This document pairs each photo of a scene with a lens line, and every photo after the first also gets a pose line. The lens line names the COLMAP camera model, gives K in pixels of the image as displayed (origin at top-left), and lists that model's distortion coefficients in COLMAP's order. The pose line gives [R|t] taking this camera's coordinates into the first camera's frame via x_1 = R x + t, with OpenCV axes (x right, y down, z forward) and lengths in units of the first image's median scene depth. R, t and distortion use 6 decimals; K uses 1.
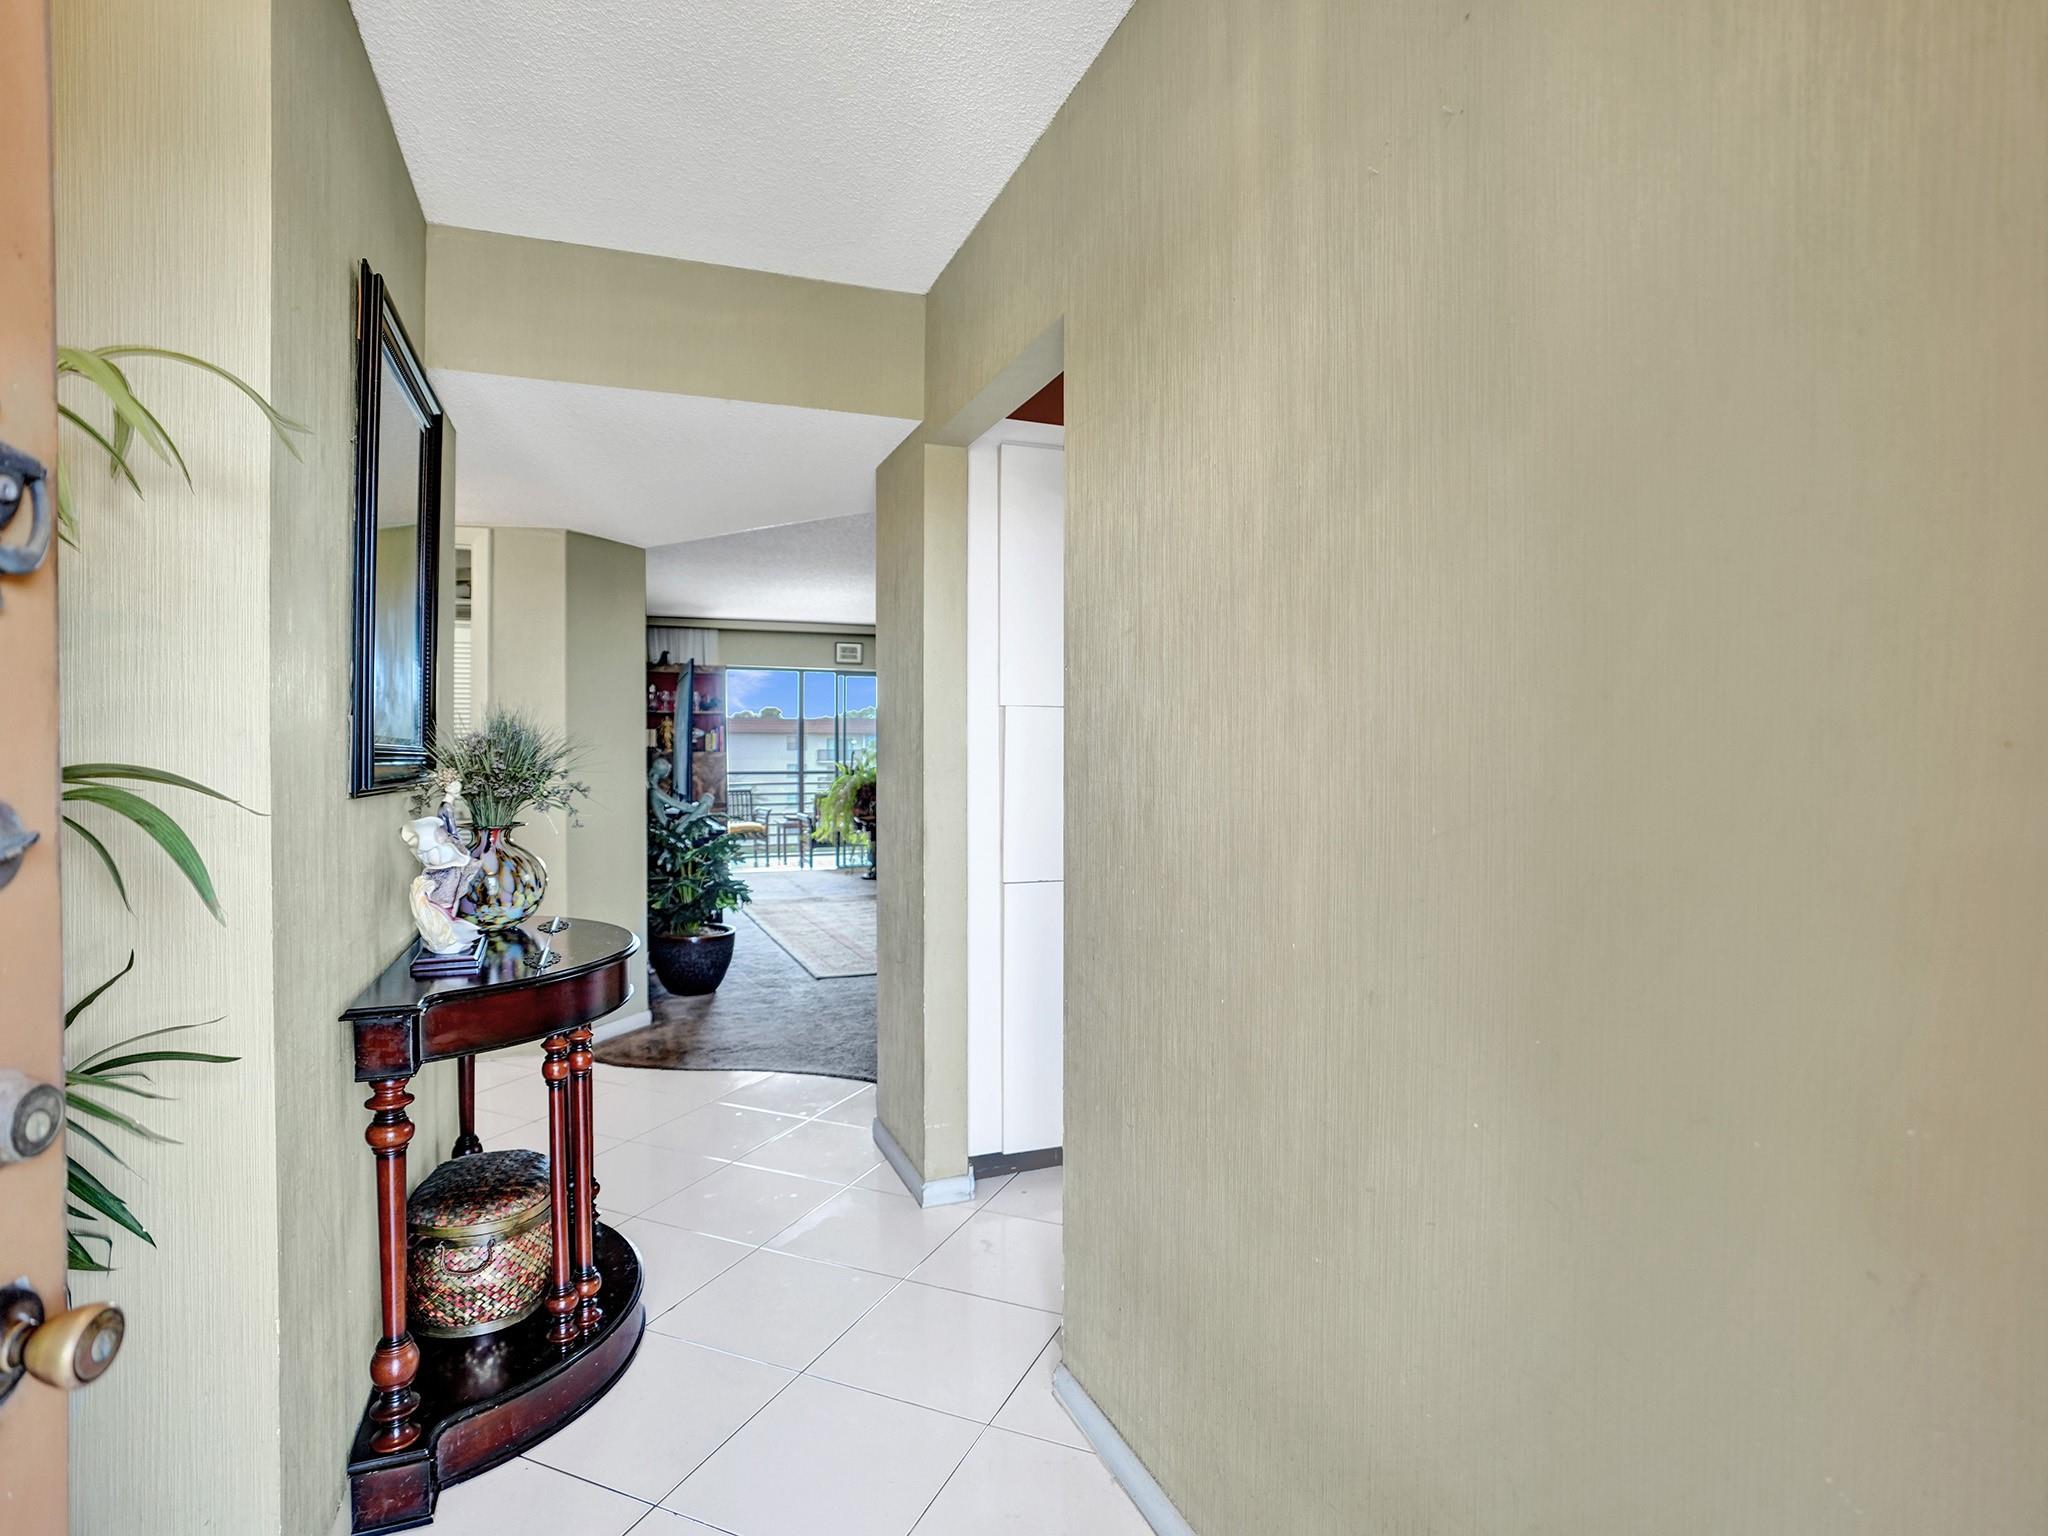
lens RADIAL K [[1076.2, 0, 1026.3], [0, 1076.2, 739.7], [0, 0, 1]] dist [-0.068870, 0.030269]
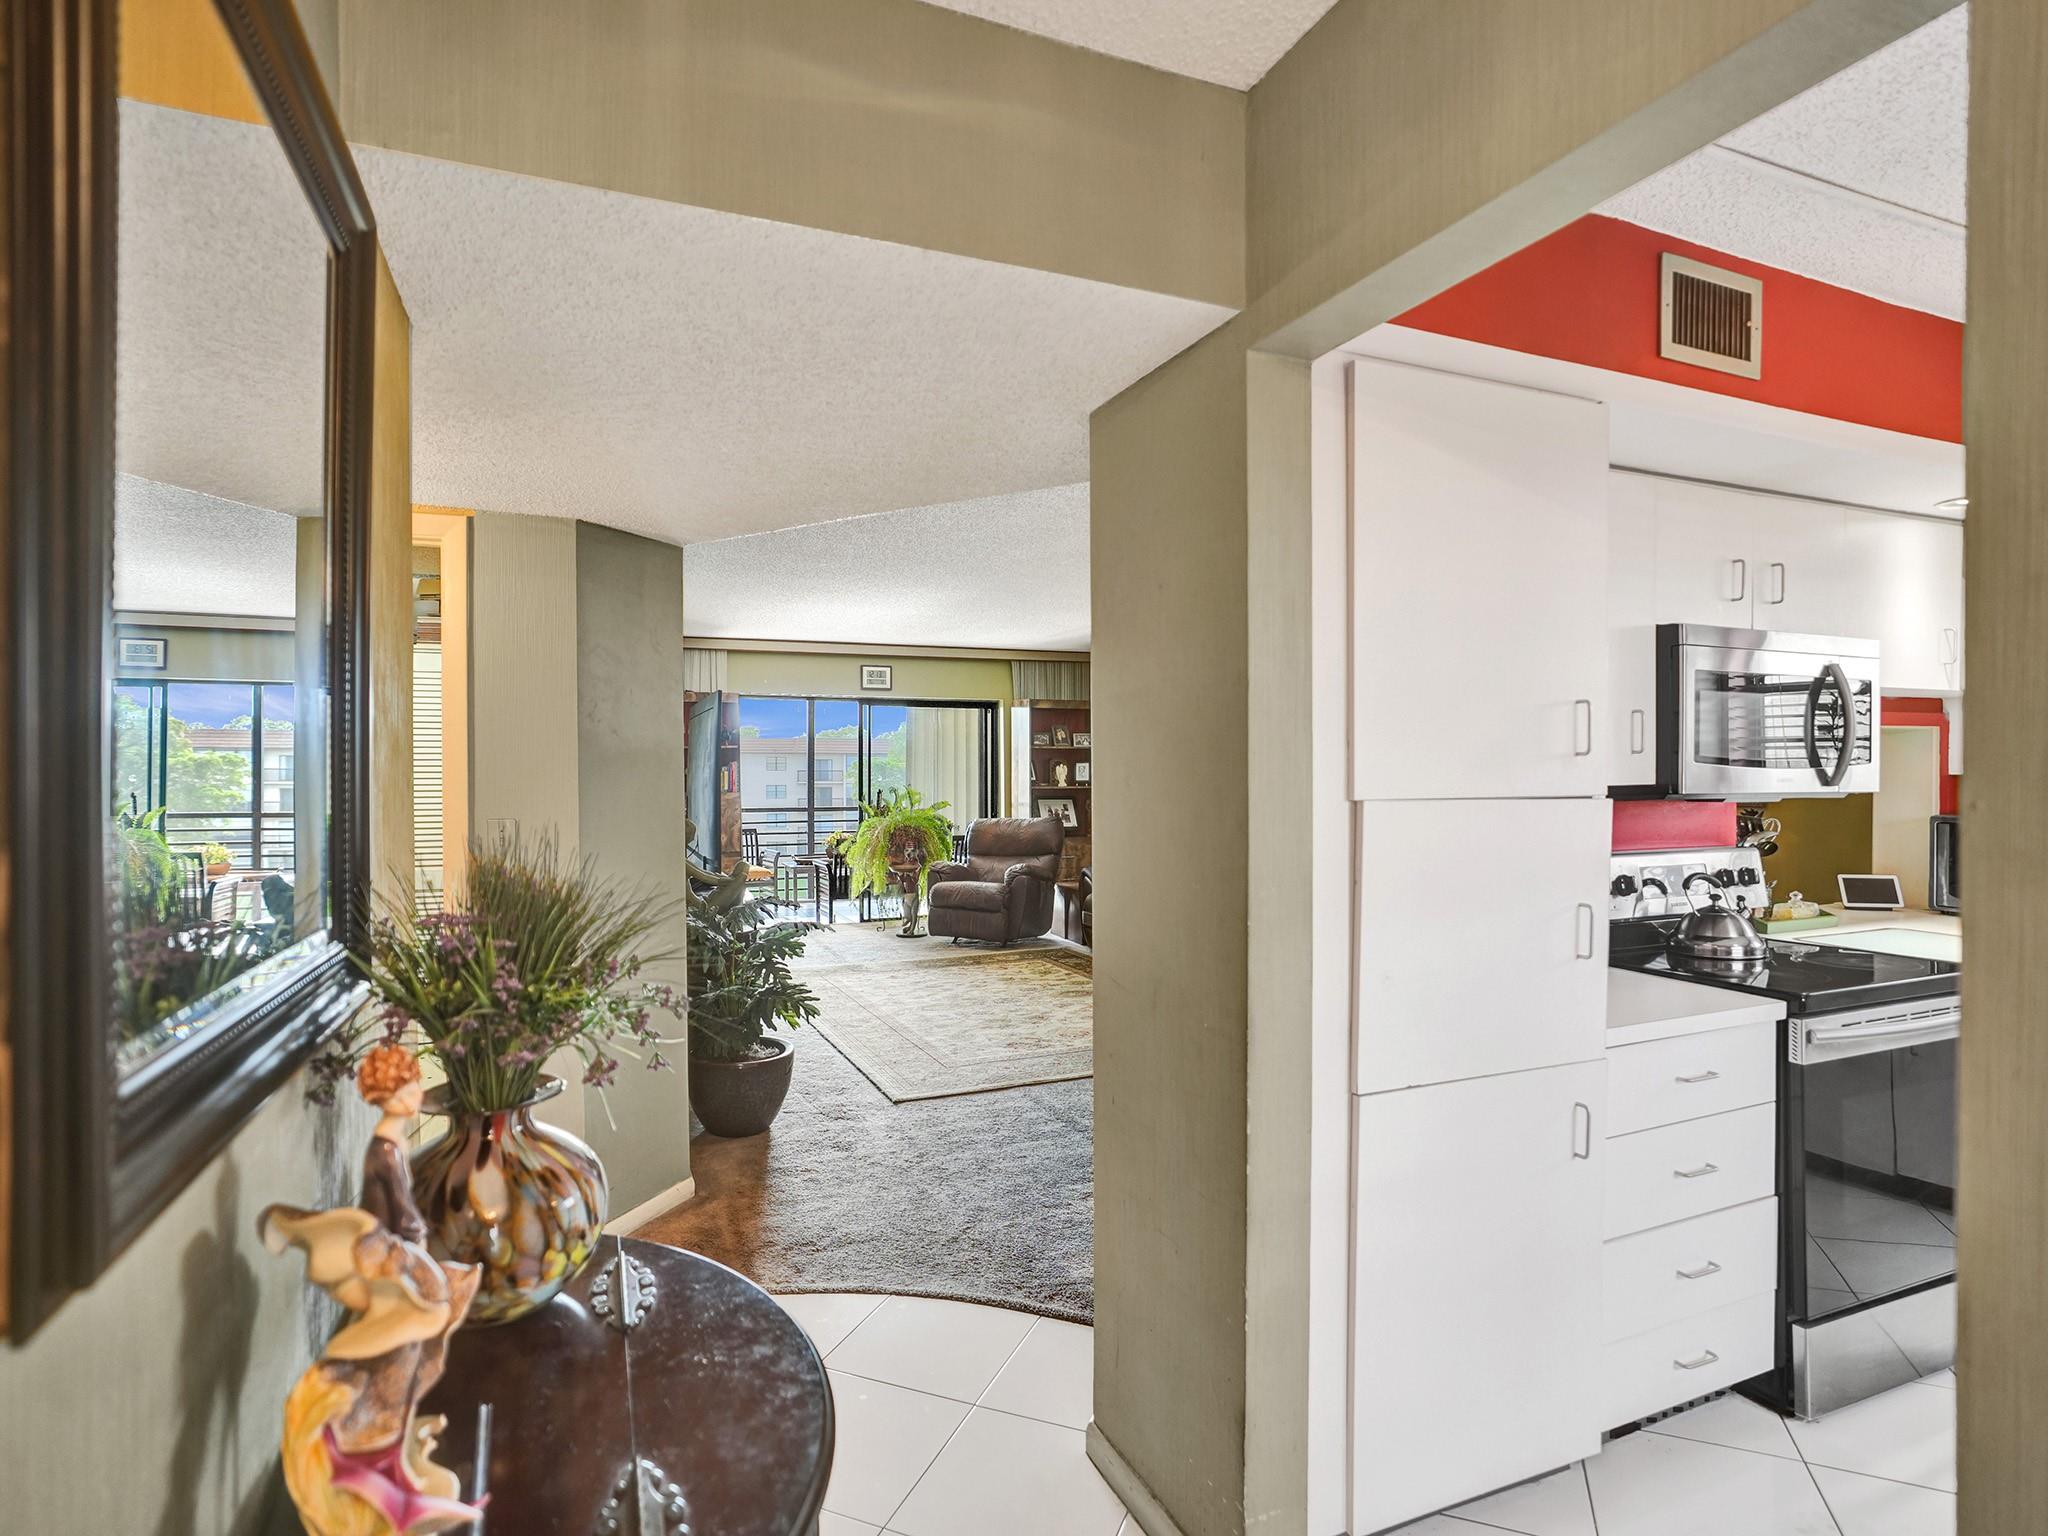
lens RADIAL K [[1059.5, 0, 1028.9], [0, 1059.5, 763.3], [0, 0, 1]] dist [-0.049395, 0.028808]
pose [[0.999501, -0.005007, 0.031179, -0.144996], [0.004723, 0.999947, 0.009164, -0.038030], [-0.031223, -0.009012, 0.999472, 0.274586]]
